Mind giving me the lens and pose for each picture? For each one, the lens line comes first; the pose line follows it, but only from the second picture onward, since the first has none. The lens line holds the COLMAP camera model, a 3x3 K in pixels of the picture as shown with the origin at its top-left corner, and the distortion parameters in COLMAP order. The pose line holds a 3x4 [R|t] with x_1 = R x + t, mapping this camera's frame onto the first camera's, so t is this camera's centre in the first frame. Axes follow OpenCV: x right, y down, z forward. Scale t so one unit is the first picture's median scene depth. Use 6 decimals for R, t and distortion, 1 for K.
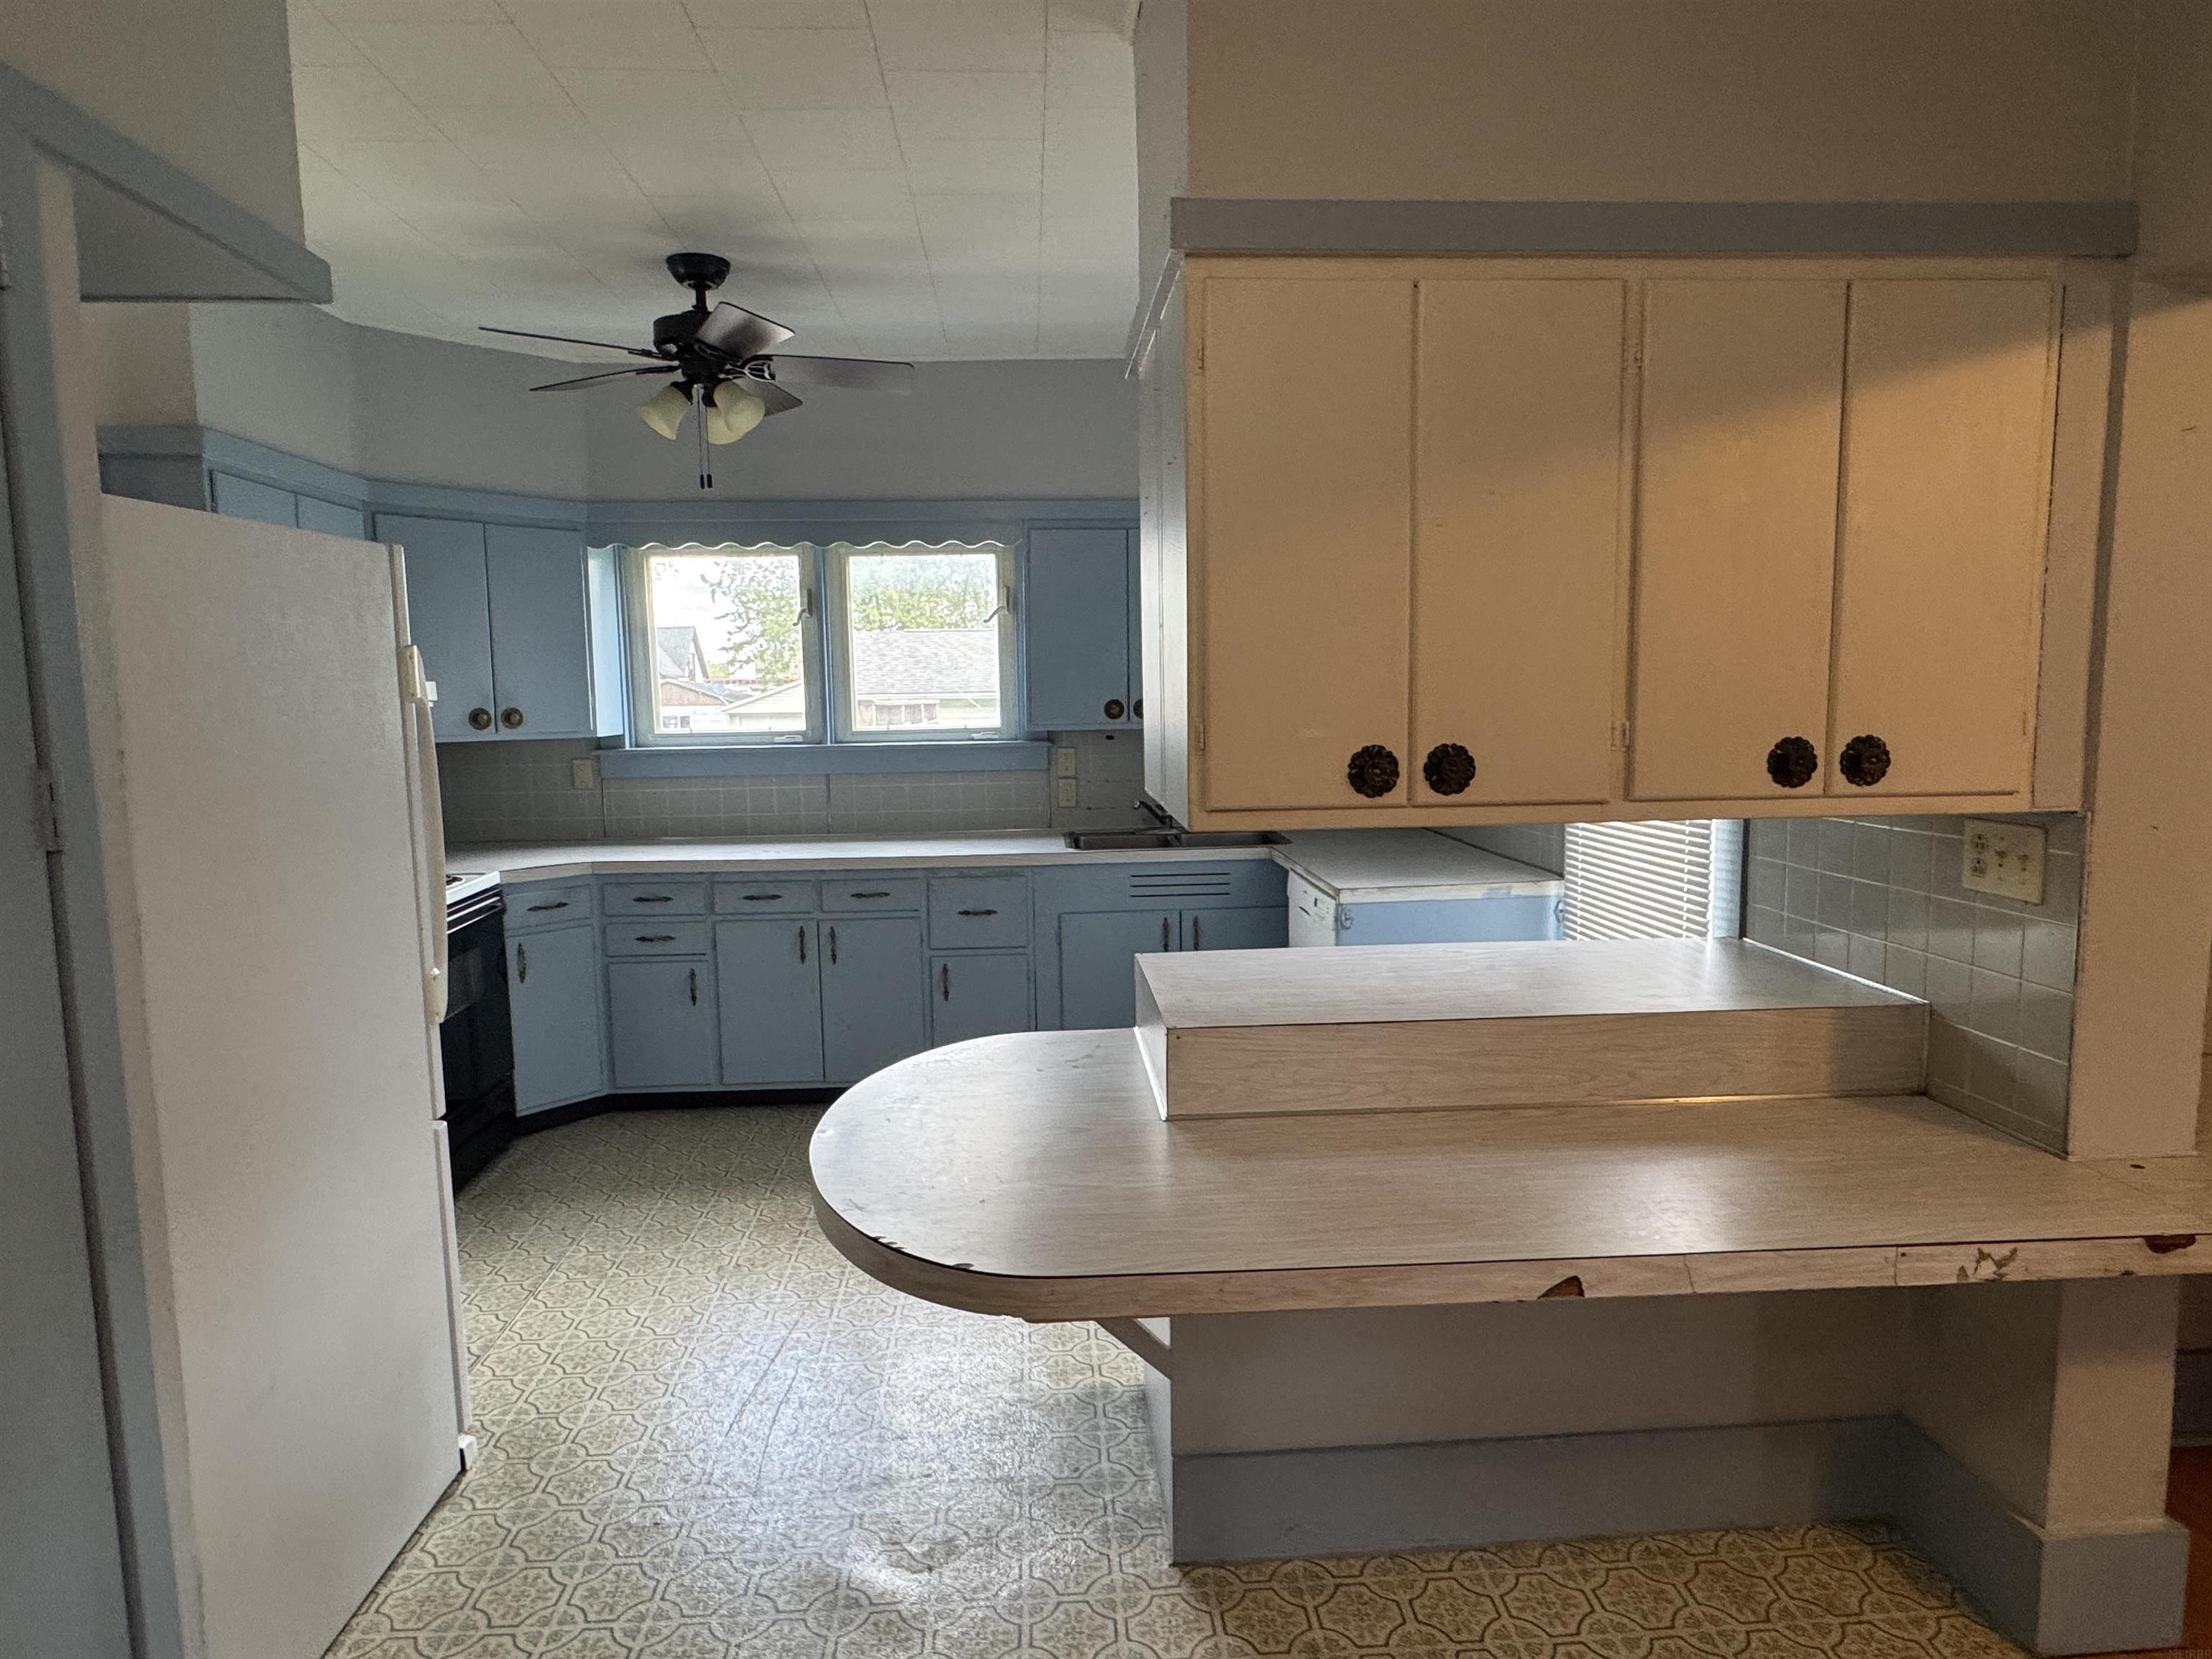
lens RADIAL K [[1272.1, 0, 1097.9], [0, 1272.1, 827.2], [0, 0, 1]] dist [-0.000893, -0.000823]
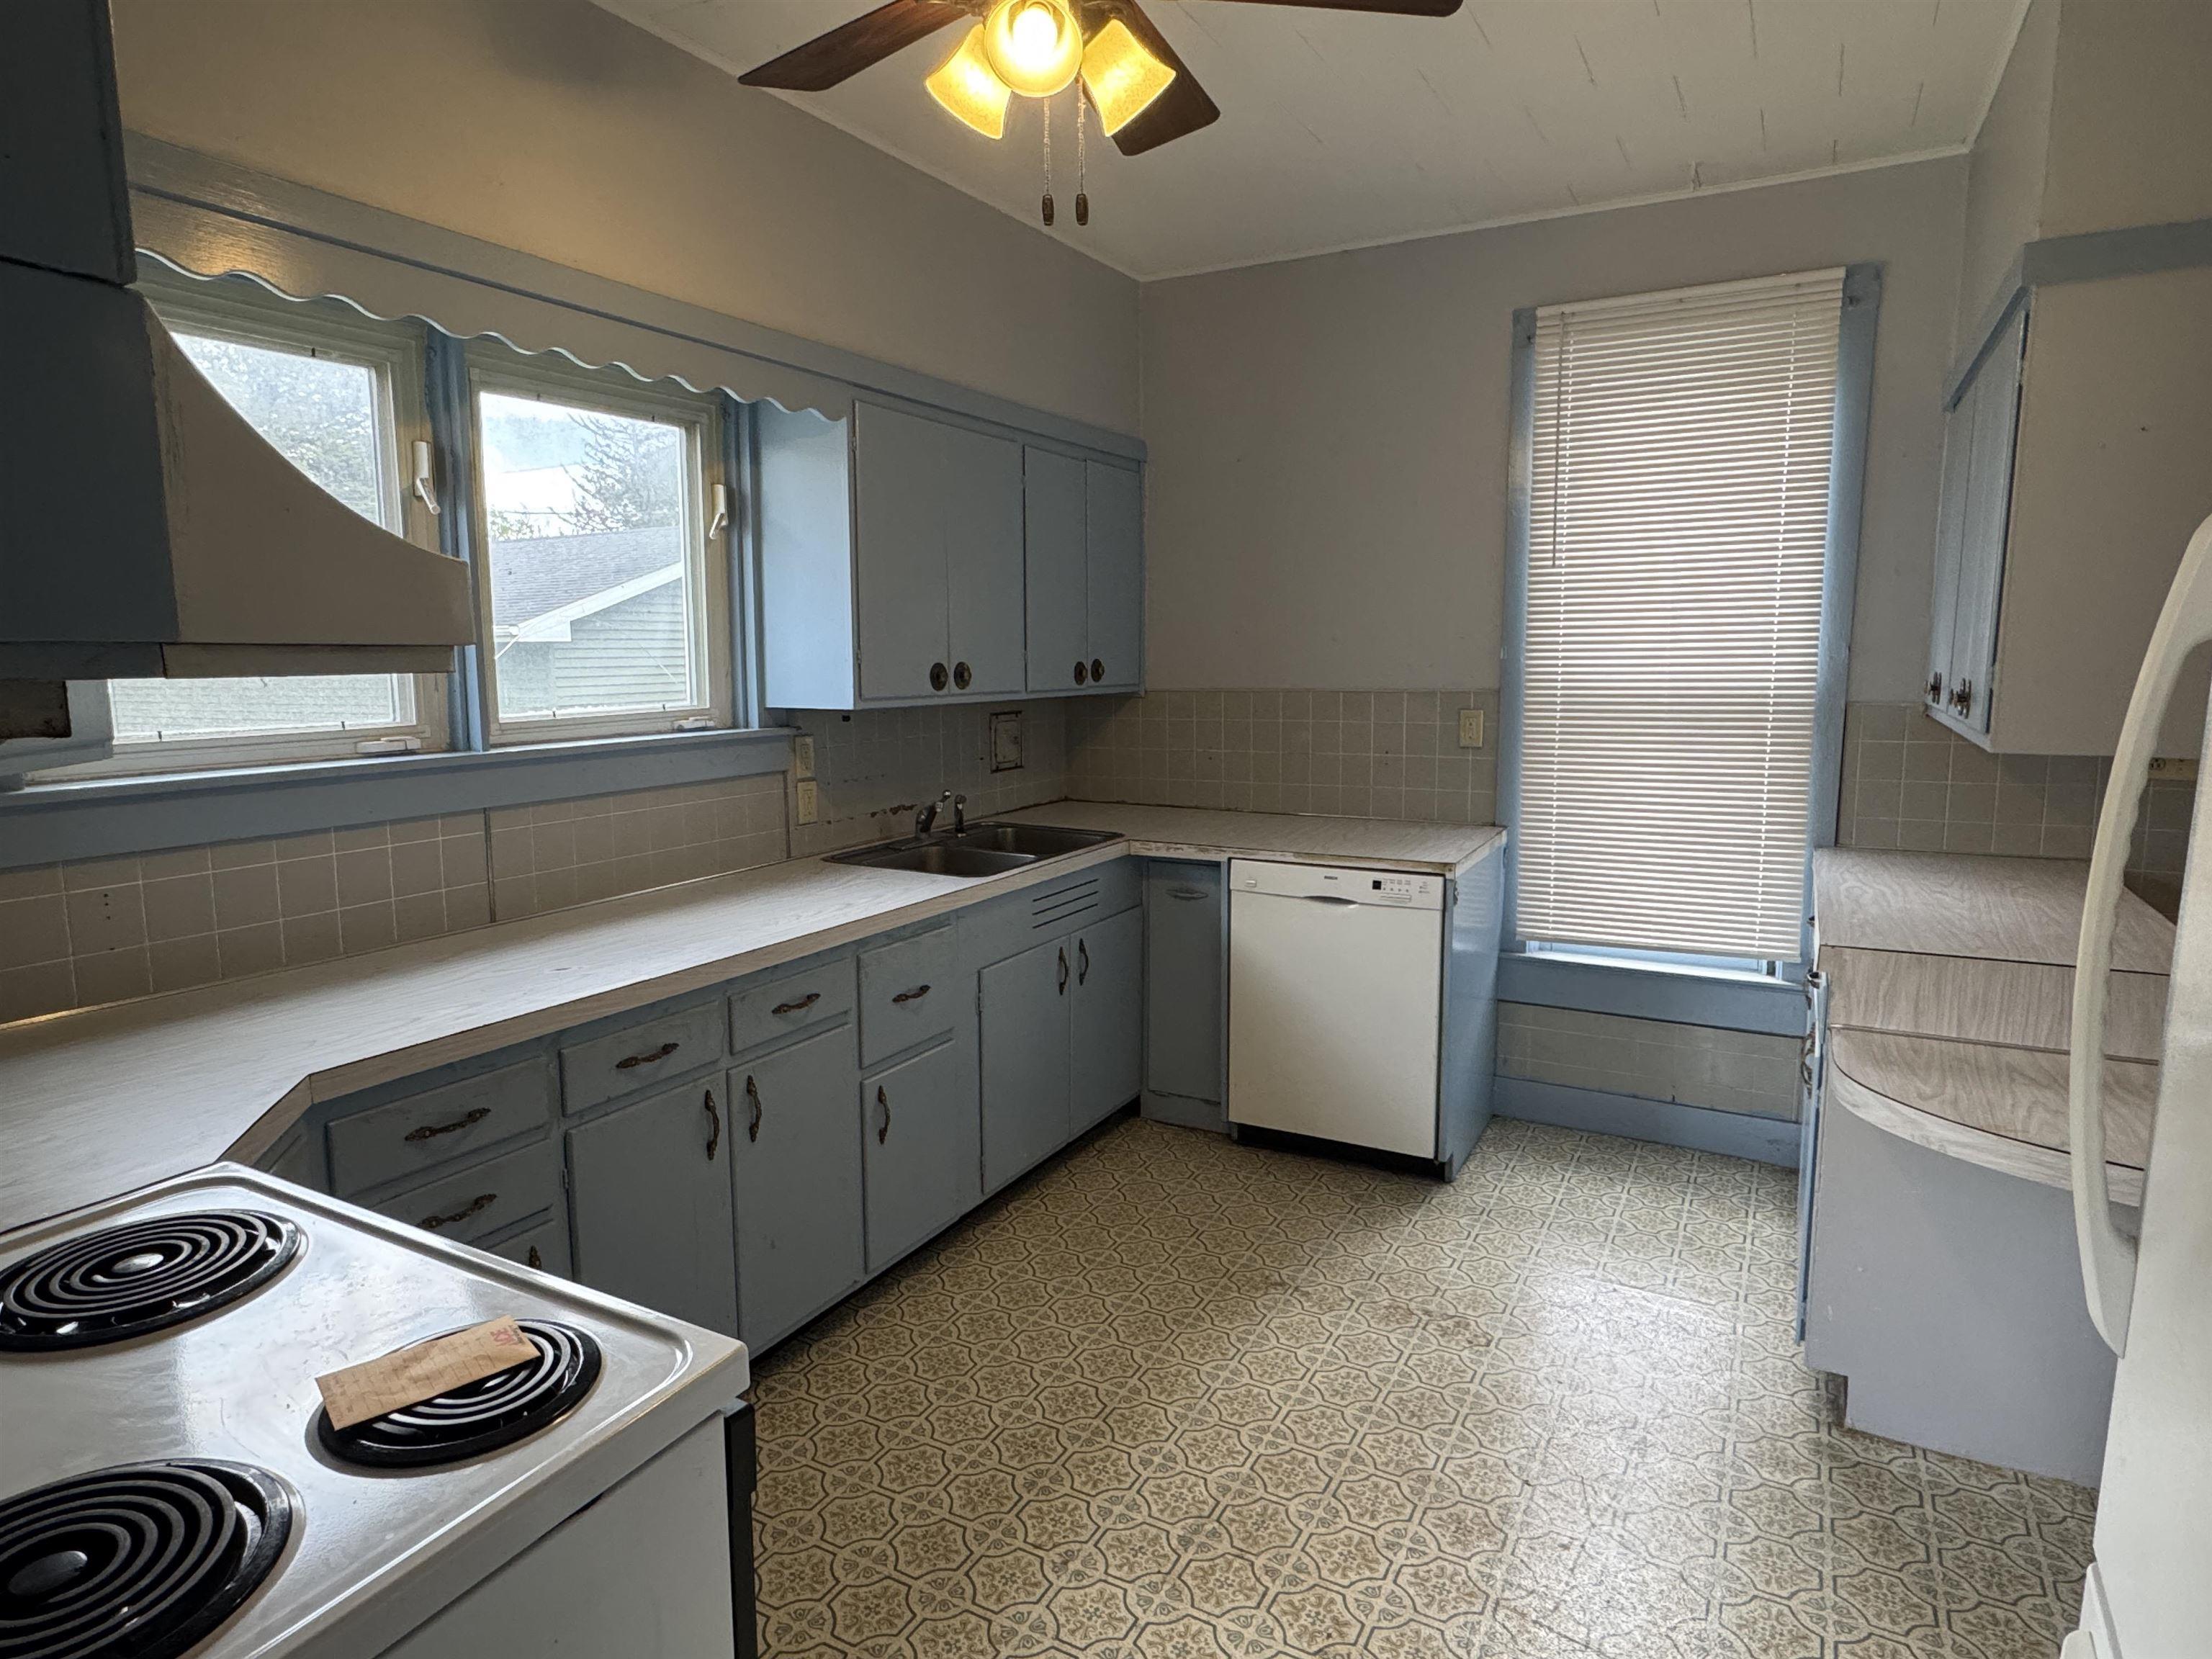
lens RADIAL K [[1272.1, 0, 1107.1], [0, 1272.1, 813.6], [0, 0, 1]] dist [-0.000893, -0.000823]
pose [[0.528618, -0.099071, 0.843058, -0.752257], [0.092174, 0.993993, 0.059012, -0.067979], [-0.843840, 0.046513, 0.534575, 0.742235]]
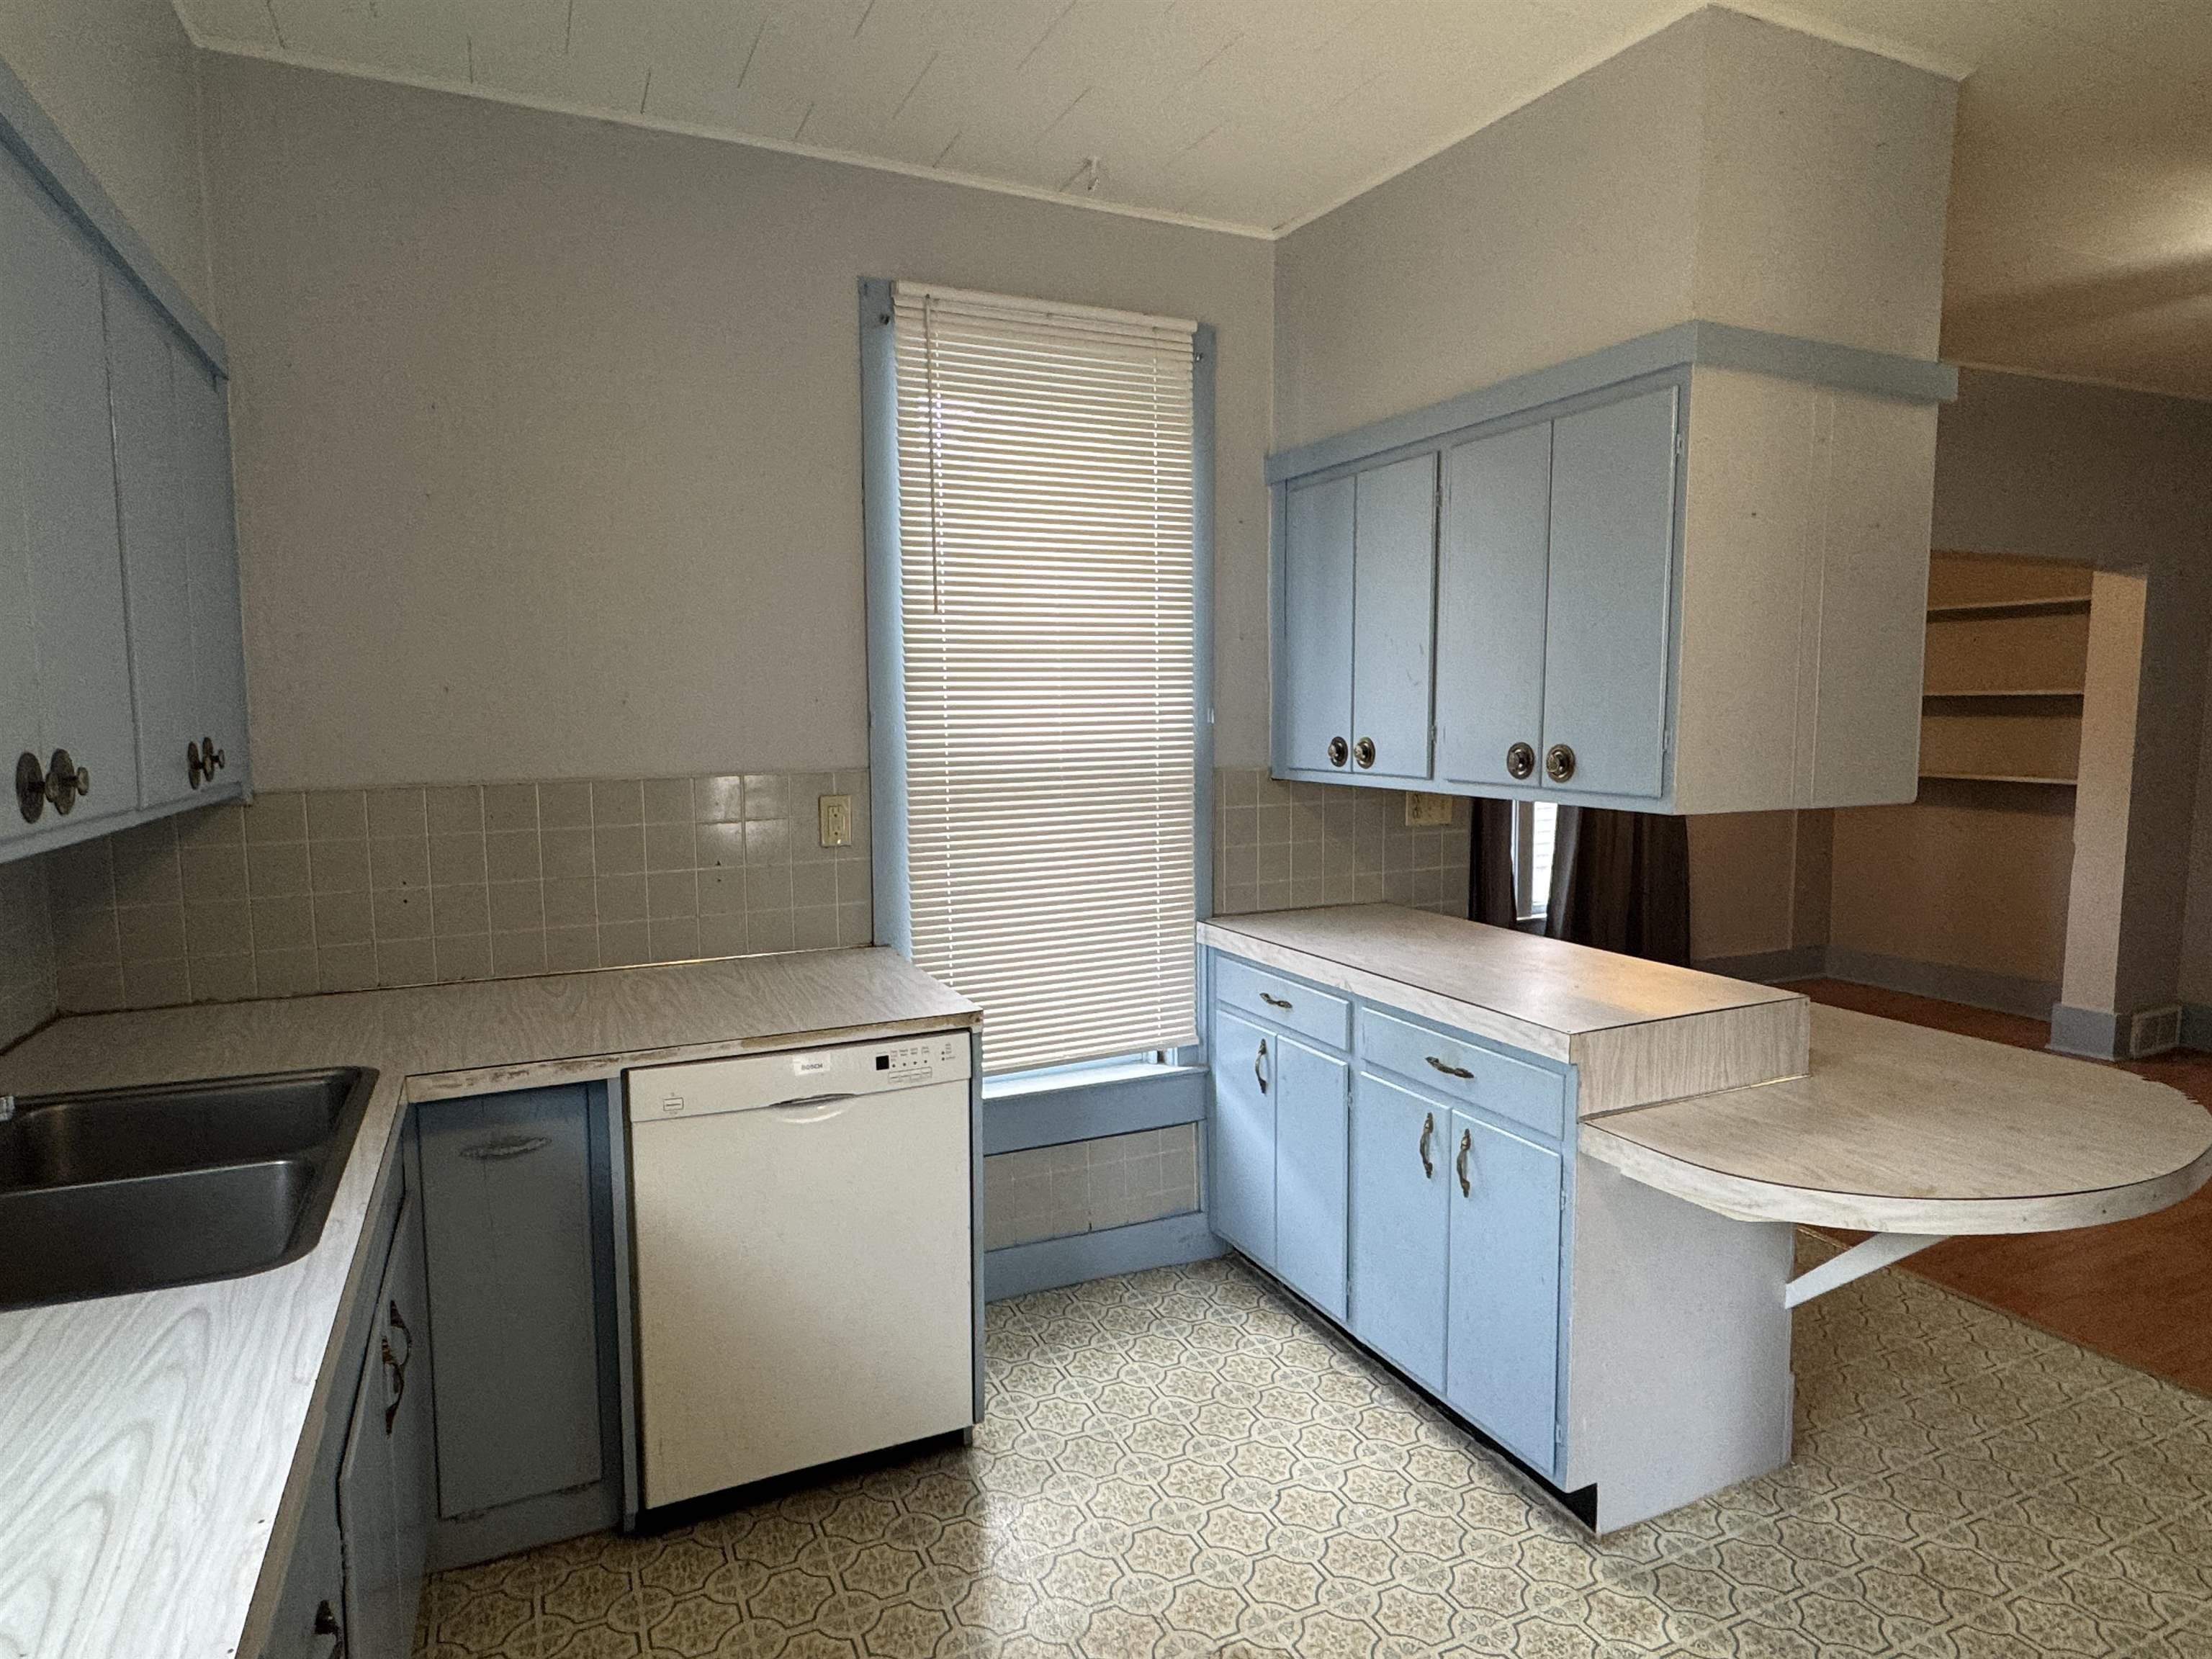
lens RADIAL K [[1272.1, 0, 1108.8], [0, 1272.1, 820.5], [0, 0, 1]] dist [-0.000893, -0.000823]
pose [[-0.371822, -0.066397, 0.925926, -0.468366], [0.112798, 0.986816, 0.116060, -0.125380], [-0.921425, 0.147596, -0.359431, 1.209347]]
